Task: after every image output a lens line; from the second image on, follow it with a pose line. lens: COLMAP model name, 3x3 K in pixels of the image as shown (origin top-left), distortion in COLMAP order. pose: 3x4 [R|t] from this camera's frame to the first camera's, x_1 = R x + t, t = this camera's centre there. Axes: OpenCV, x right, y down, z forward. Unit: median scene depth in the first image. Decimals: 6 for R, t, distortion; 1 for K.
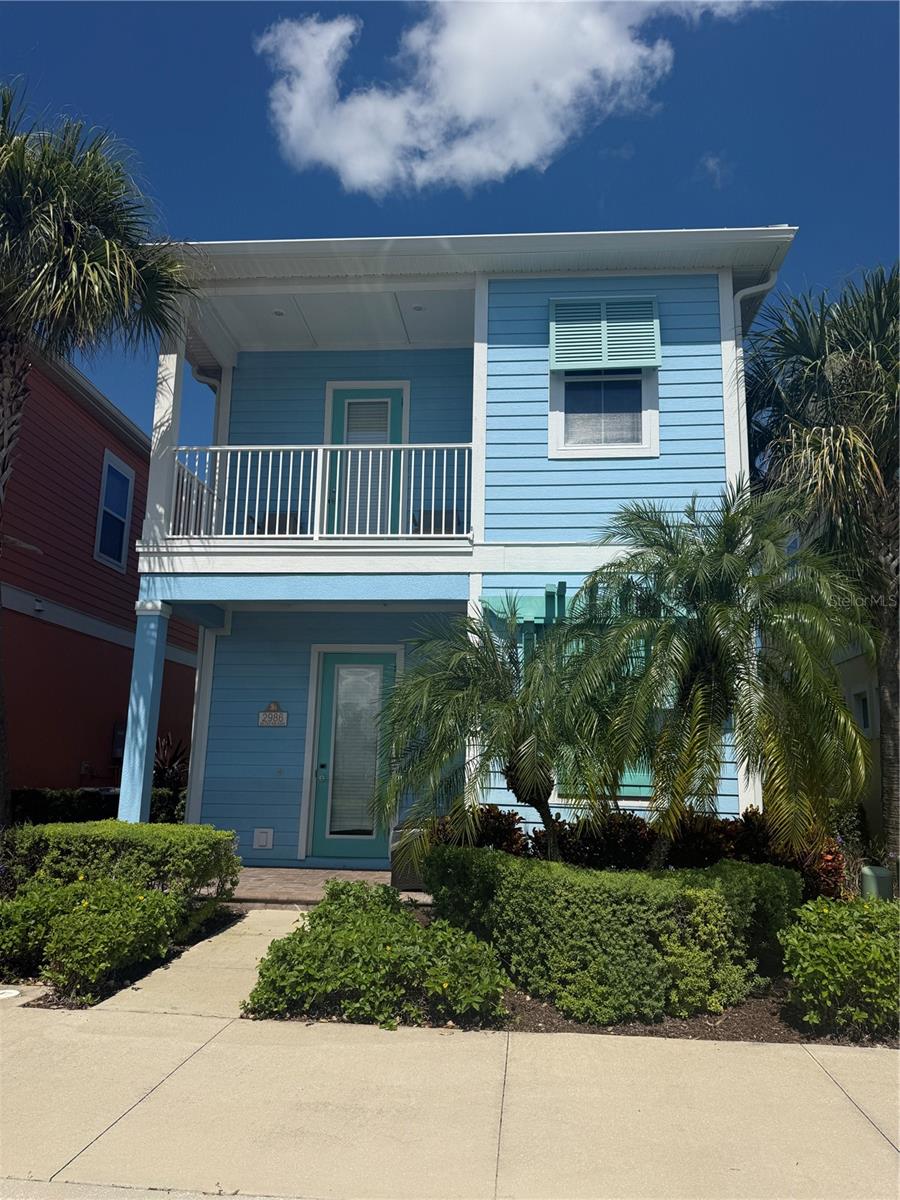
lens RADIAL K [[840.8, 0, 444.6], [0, 840.8, 603.1], [0, 0, 1]] dist [0.061230, -0.085271]
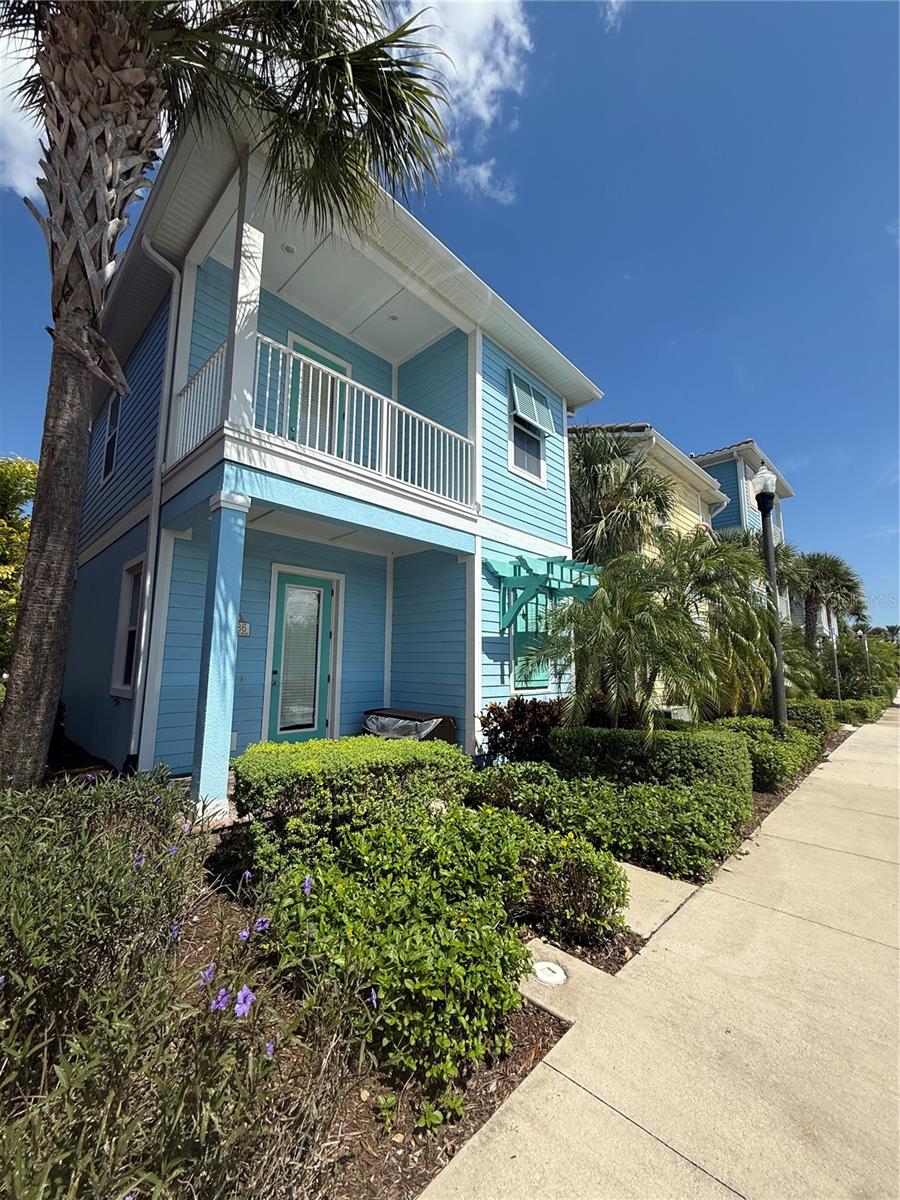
lens RADIAL K [[478.8, 0, 447.4], [0, 478.8, 594.1], [0, 0, 1]] dist [-0.001367, 0.000740]
pose [[0.625448, 0.098004, 0.774087, -0.588010], [-0.142637, 0.989724, -0.010058, 0.074693], [-0.767118, -0.104123, 0.633000, 0.501668]]
